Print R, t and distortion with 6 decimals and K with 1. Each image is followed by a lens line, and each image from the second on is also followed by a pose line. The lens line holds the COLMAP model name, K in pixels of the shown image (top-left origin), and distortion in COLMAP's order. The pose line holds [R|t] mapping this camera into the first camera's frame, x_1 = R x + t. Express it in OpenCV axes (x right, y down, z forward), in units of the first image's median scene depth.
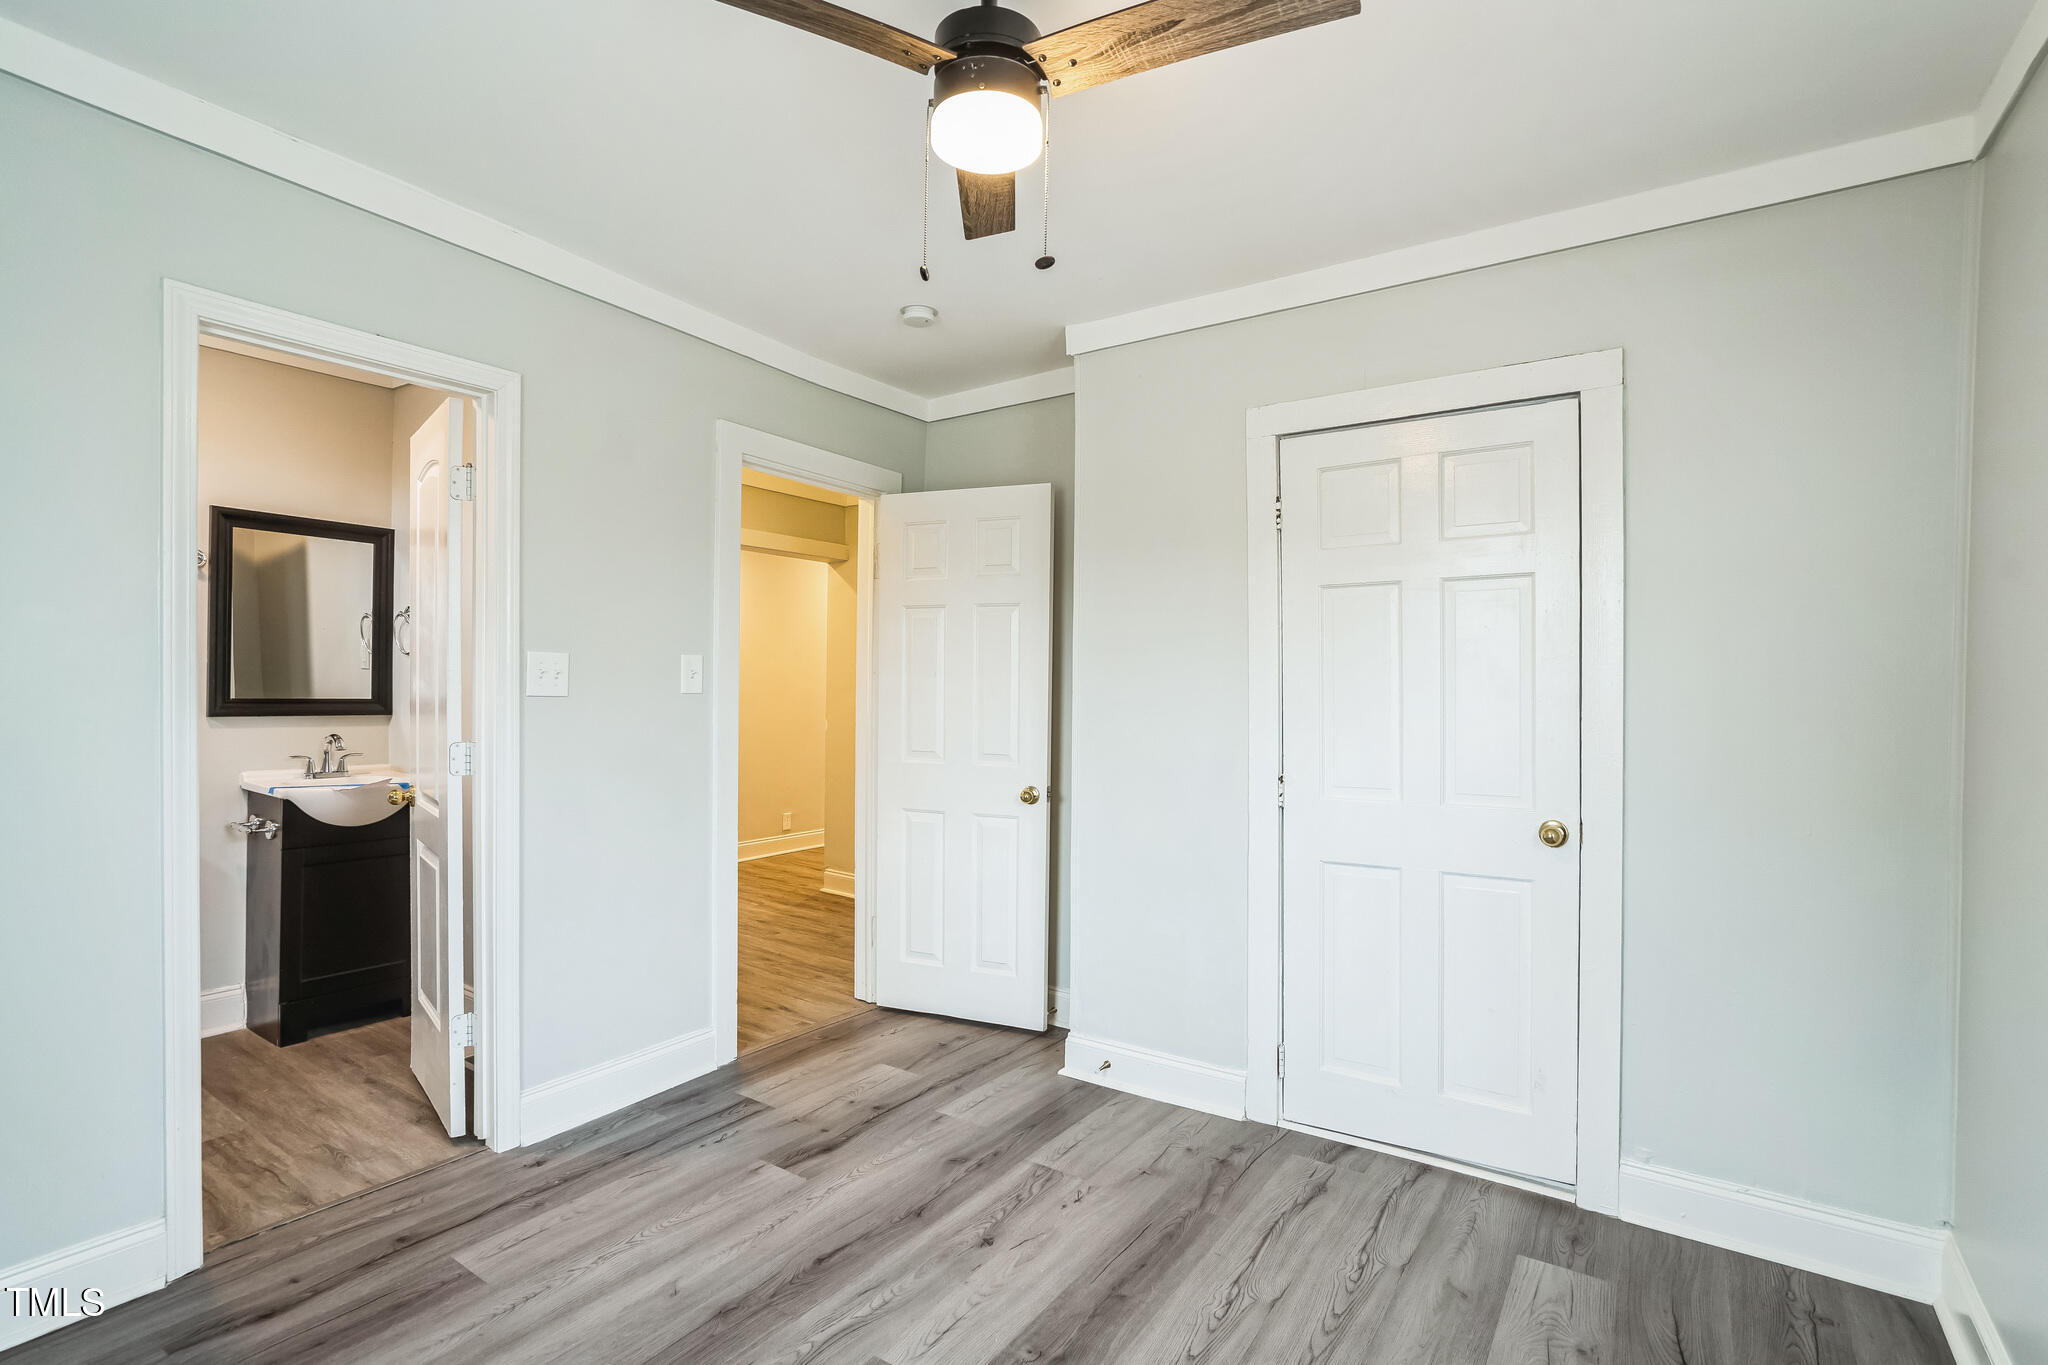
lens RADIAL K [[961.8, 0, 1011.4], [0, 961.8, 679.7], [0, 0, 1]] dist [-0.038362, 0.017747]
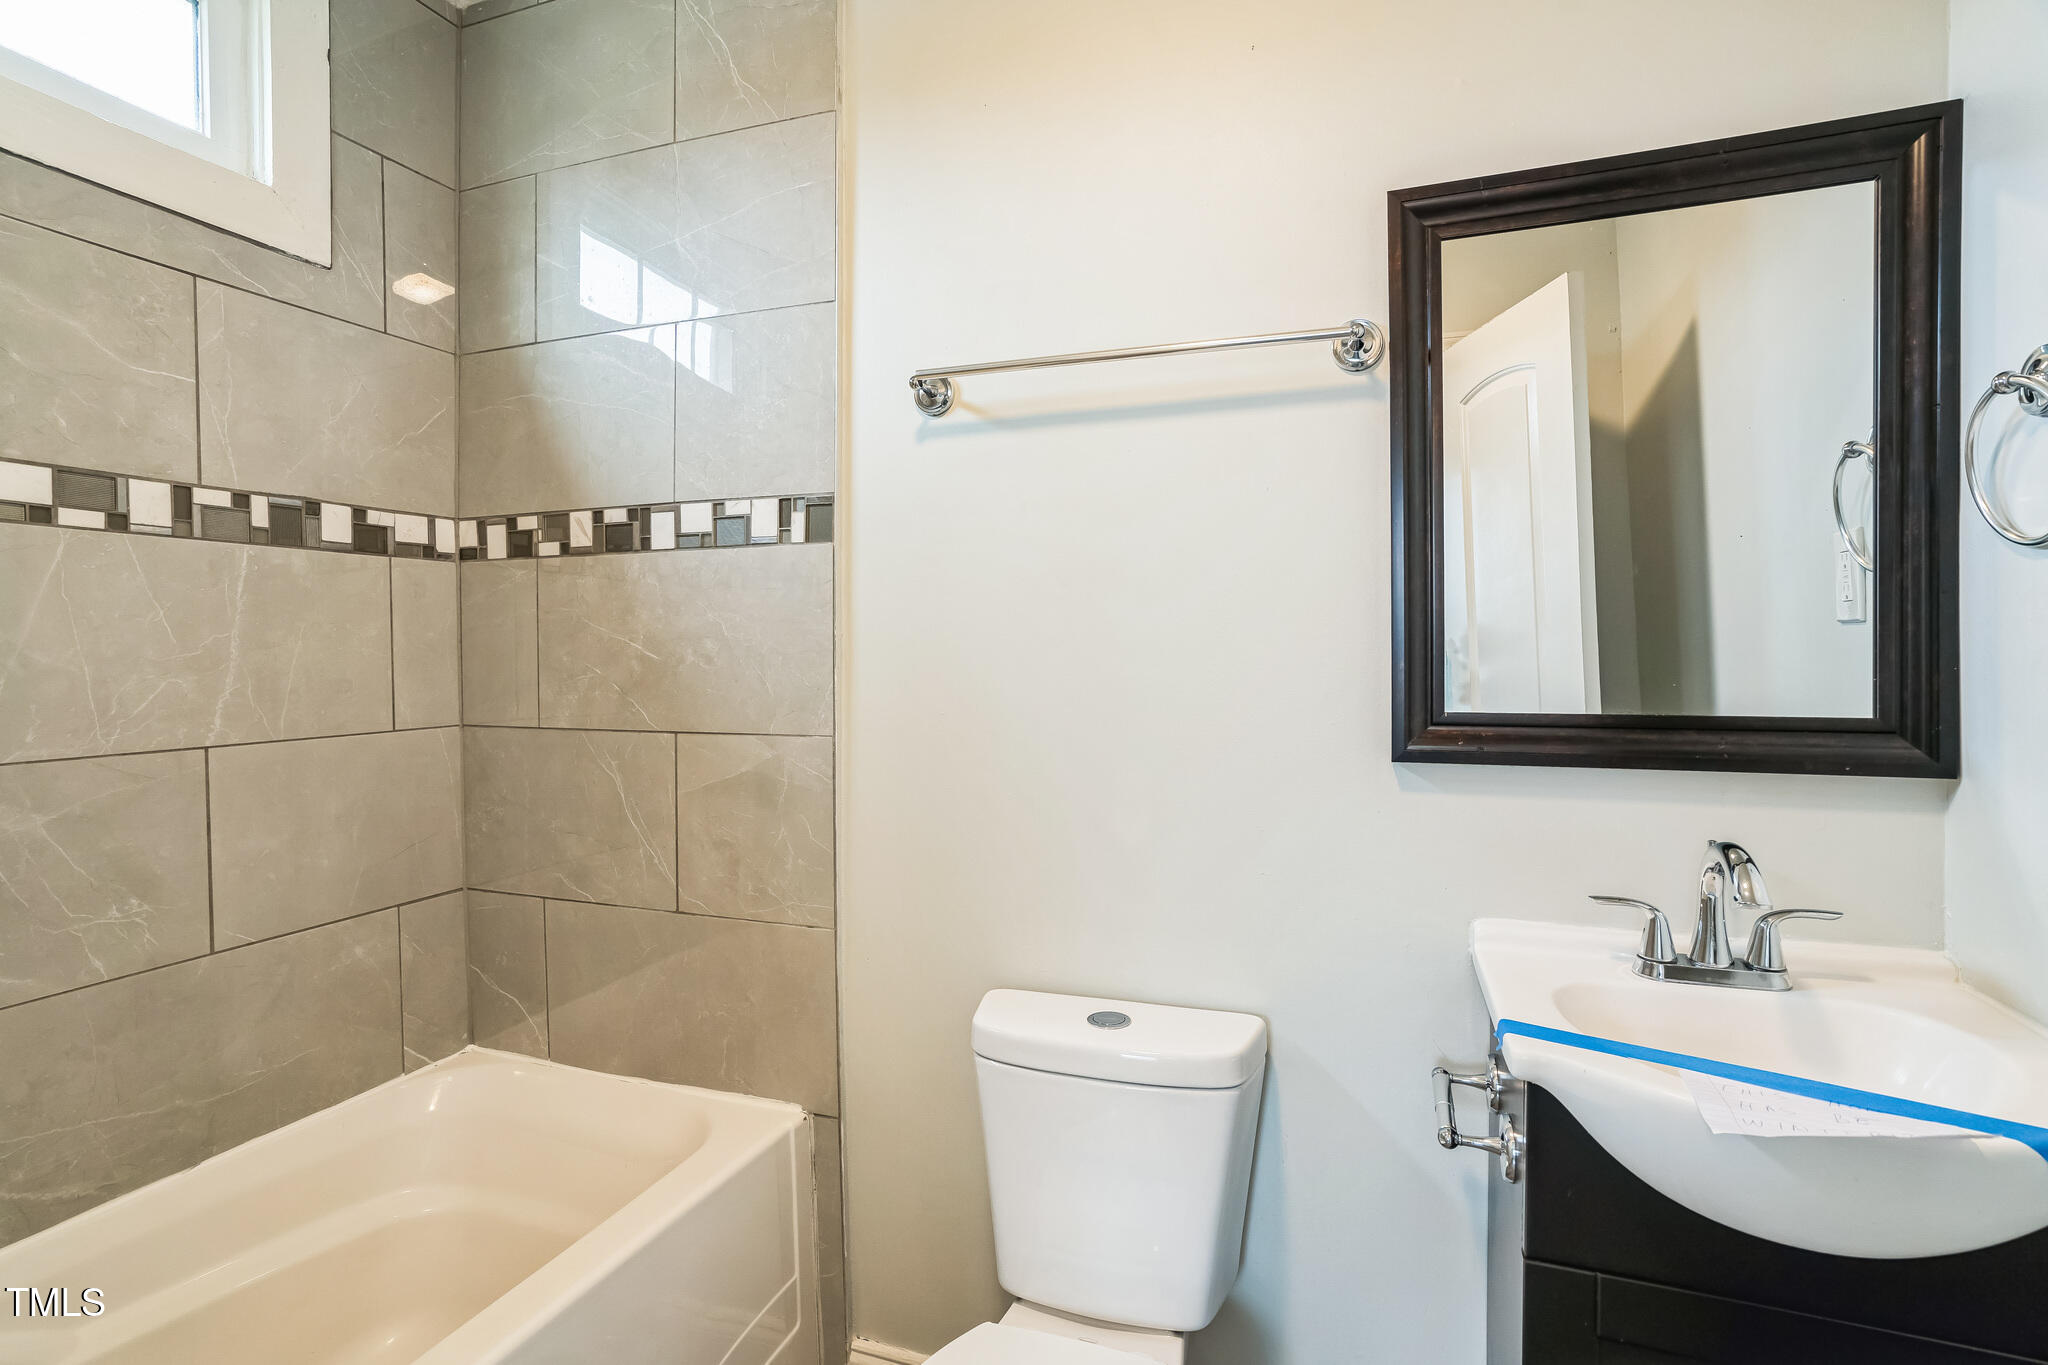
lens RADIAL K [[961.8, 0, 1038.2], [0, 961.8, 686.4], [0, 0, 1]] dist [-0.038362, 0.017747]
pose [[0.253601, -0.013516, -0.967214, -0.463818], [-0.001356, 0.999896, -0.014328, 0.014626], [0.967308, 0.004945, 0.253557, 0.684311]]
